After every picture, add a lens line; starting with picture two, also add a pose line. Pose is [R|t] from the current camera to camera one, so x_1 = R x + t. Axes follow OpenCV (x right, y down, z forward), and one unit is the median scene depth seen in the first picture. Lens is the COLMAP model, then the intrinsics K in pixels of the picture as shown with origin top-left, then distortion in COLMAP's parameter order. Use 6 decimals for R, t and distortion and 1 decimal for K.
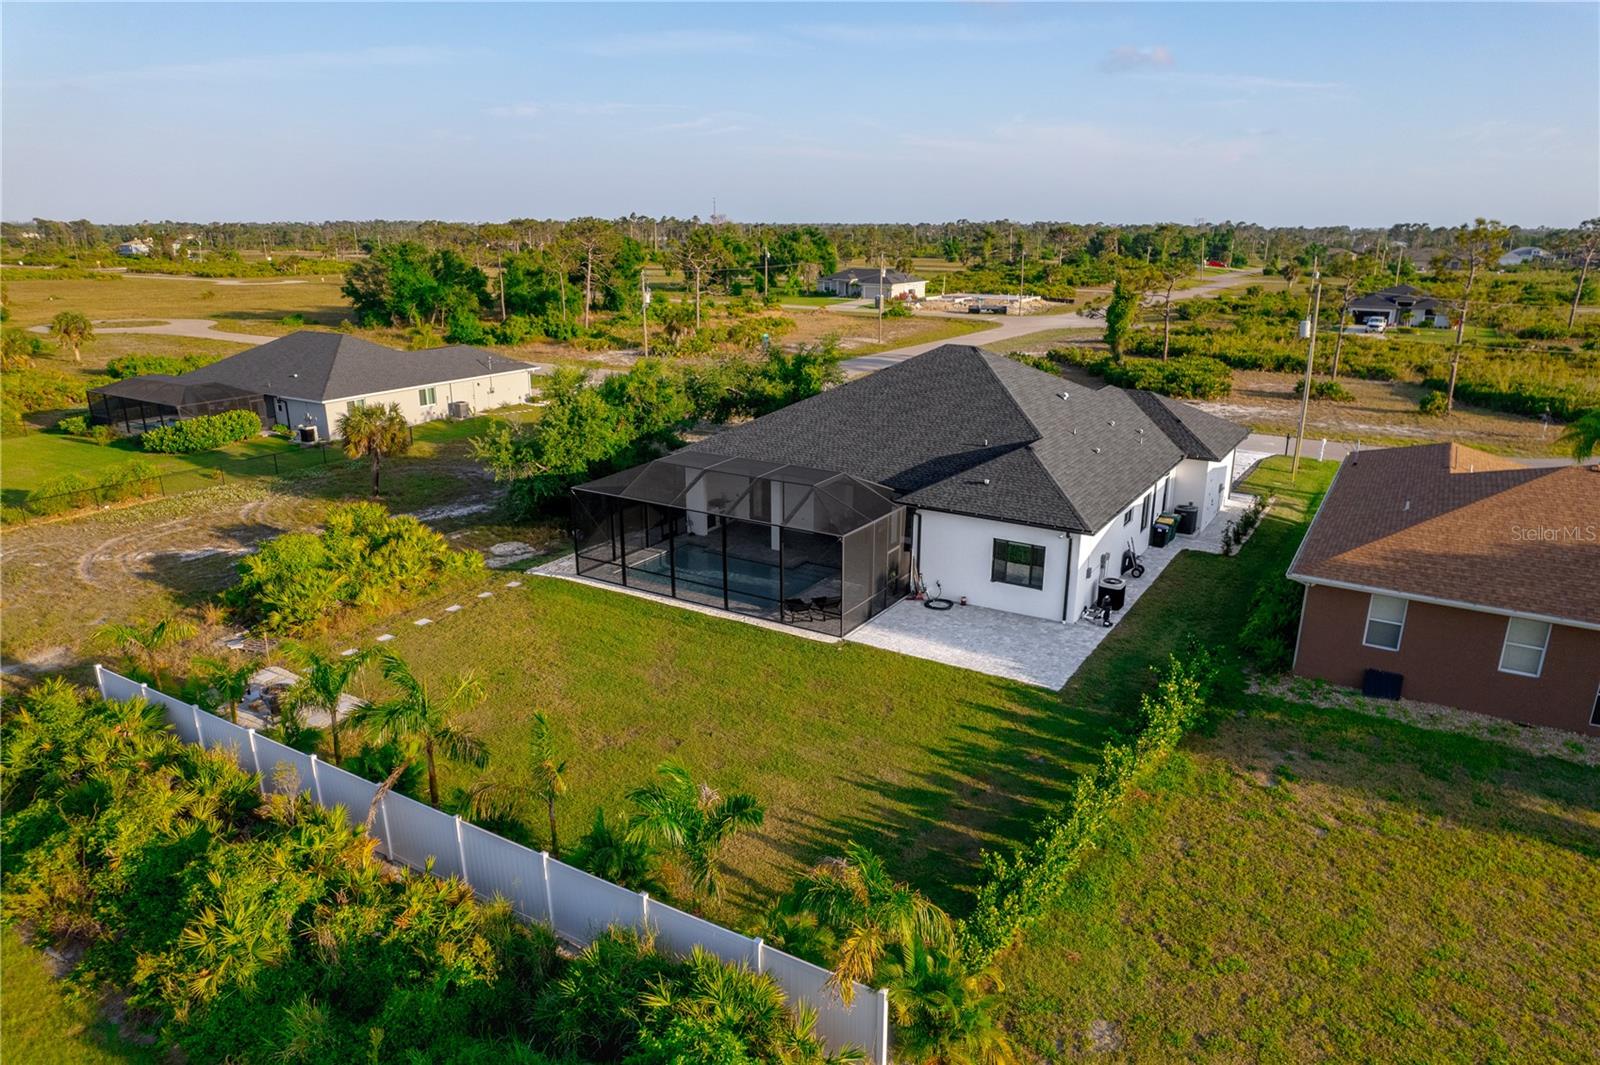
lens RADIAL K [[1021.9, 0, 808.0], [0, 1021.9, 541.9], [0, 0, 1]] dist [-0.066048, 0.066816]
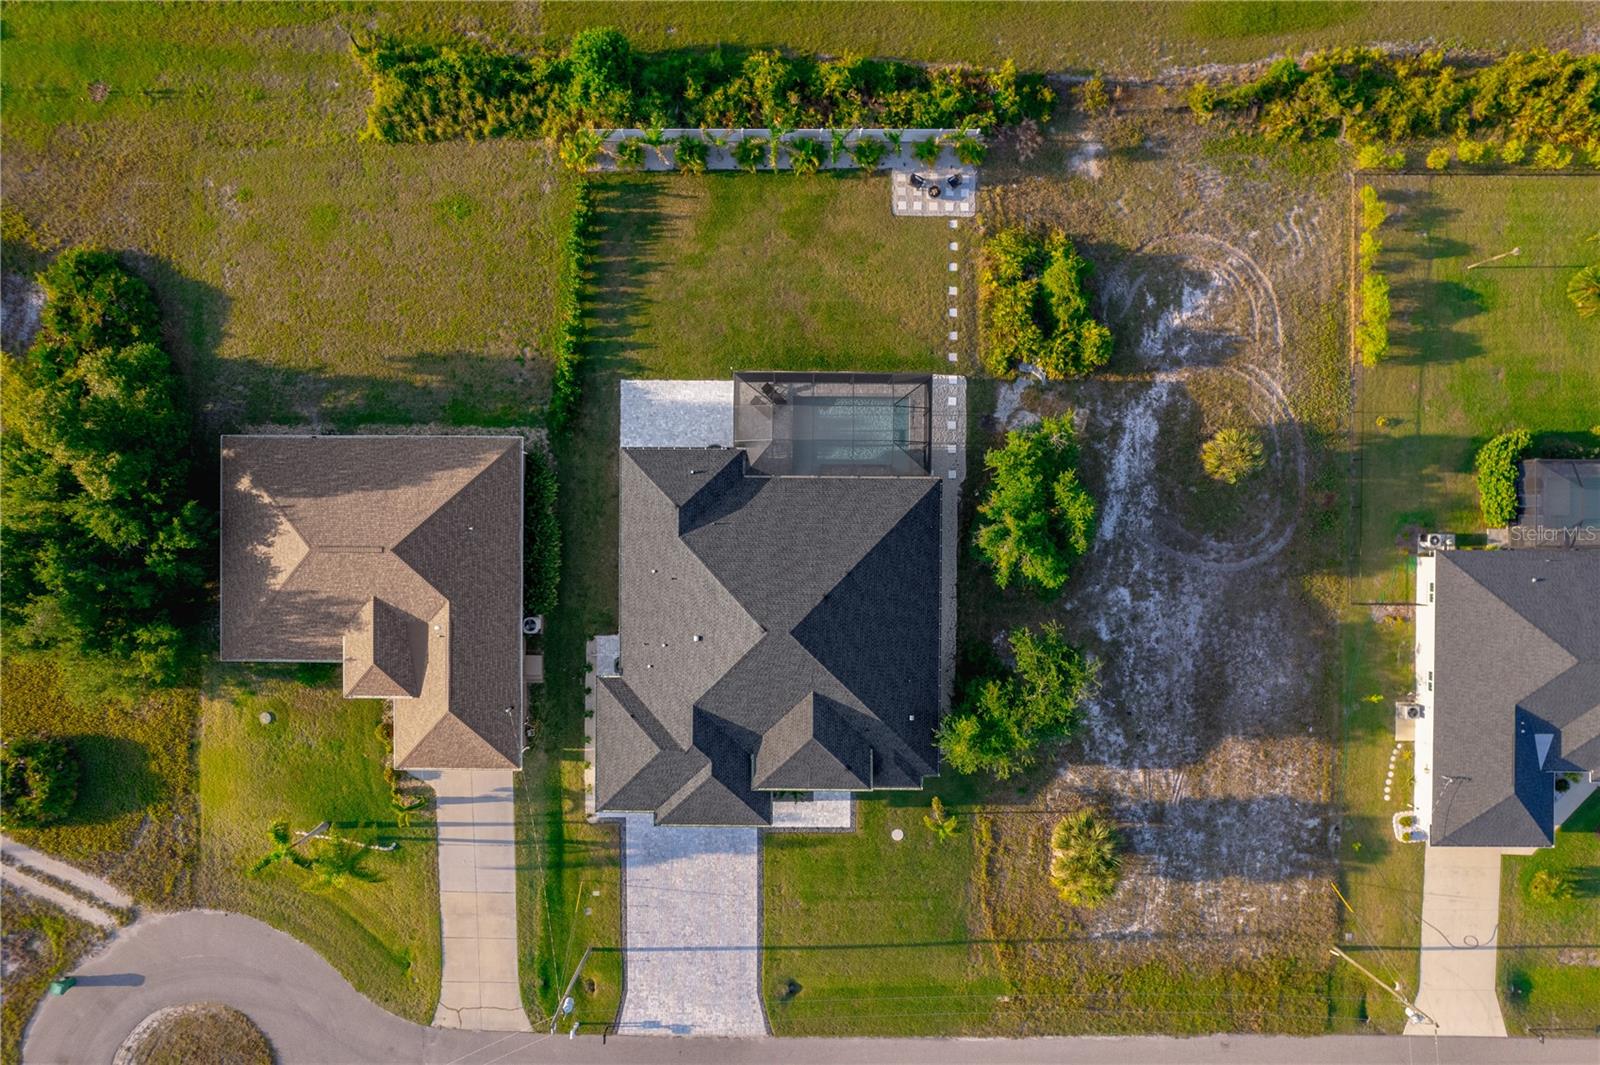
lens RADIAL K [[1021.9, 0, 808.0], [0, 1021.9, 541.9], [0, 0, 1]] dist [-0.066048, 0.066816]
pose [[-0.854159, 0.519947, -0.008193, 0.083174], [-0.164059, -0.254494, 0.953057, -1.636505], [0.493454, 0.815406, 0.302680, 0.655908]]
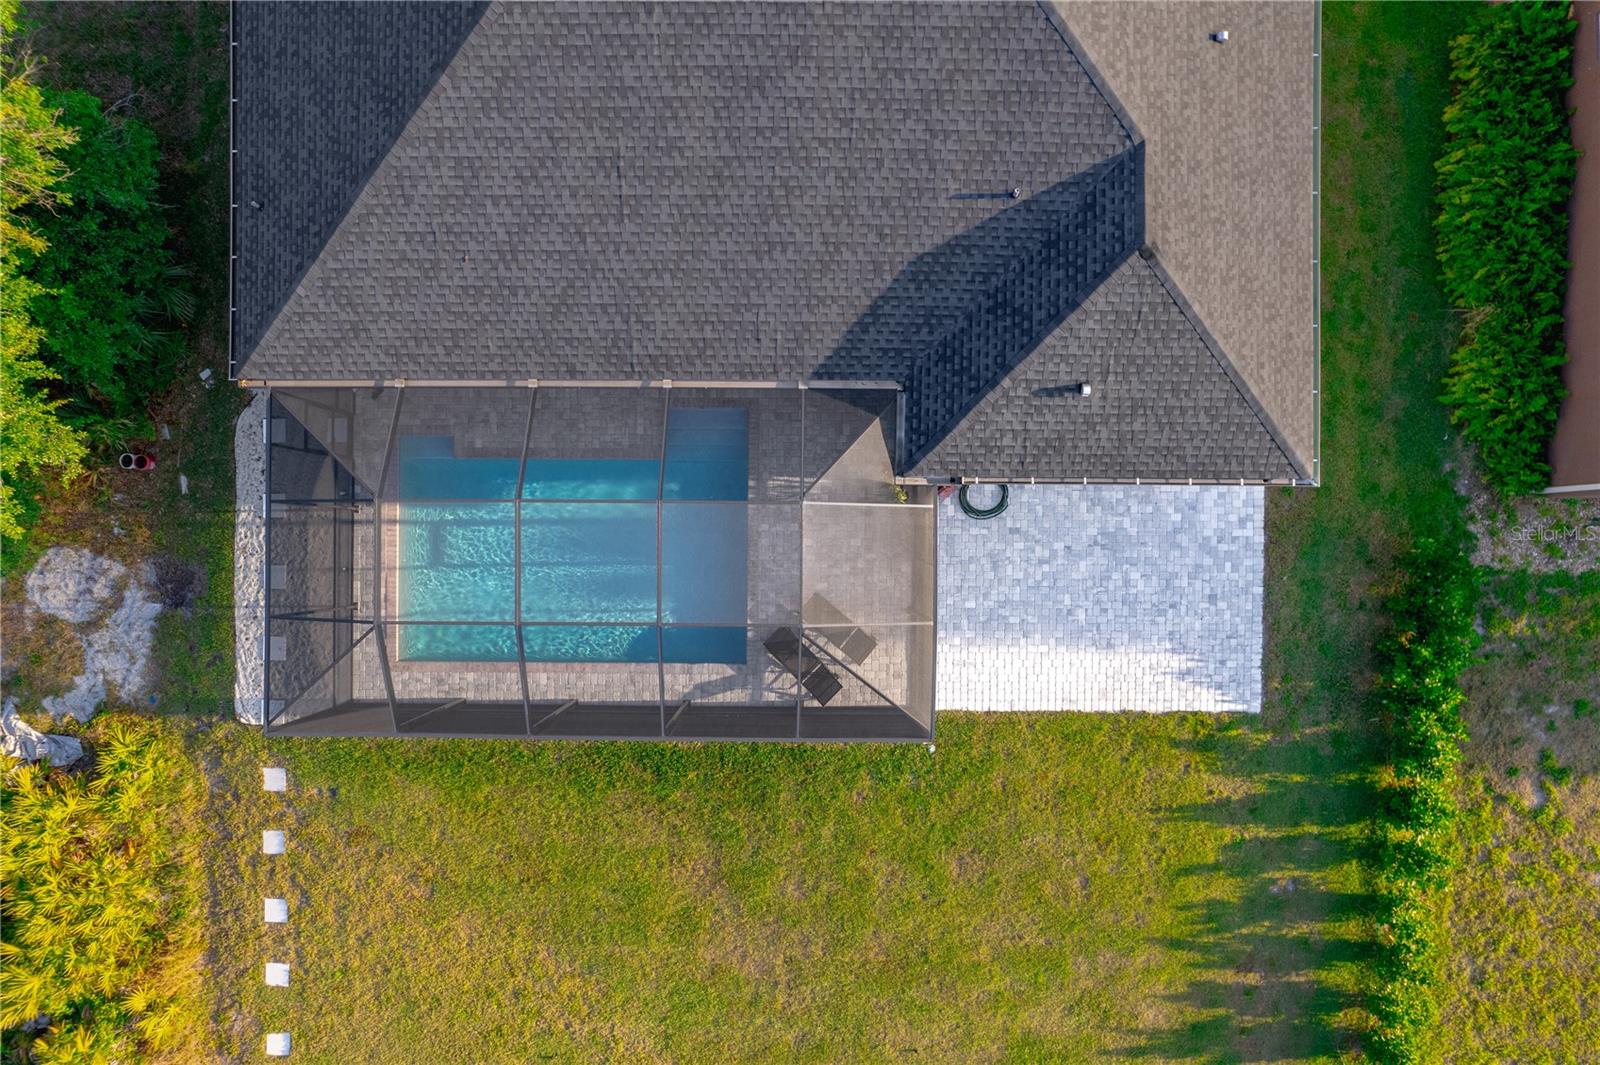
lens RADIAL K [[1021.9, 0, 808.0], [0, 1021.9, 541.9], [0, 0, 1]] dist [-0.066048, 0.066816]
pose [[0.854614, -0.519259, -0.002128, 0.028866], [0.152998, 0.247889, 0.956631, -0.492130], [-0.496212, -0.817876, 0.291295, 0.835672]]
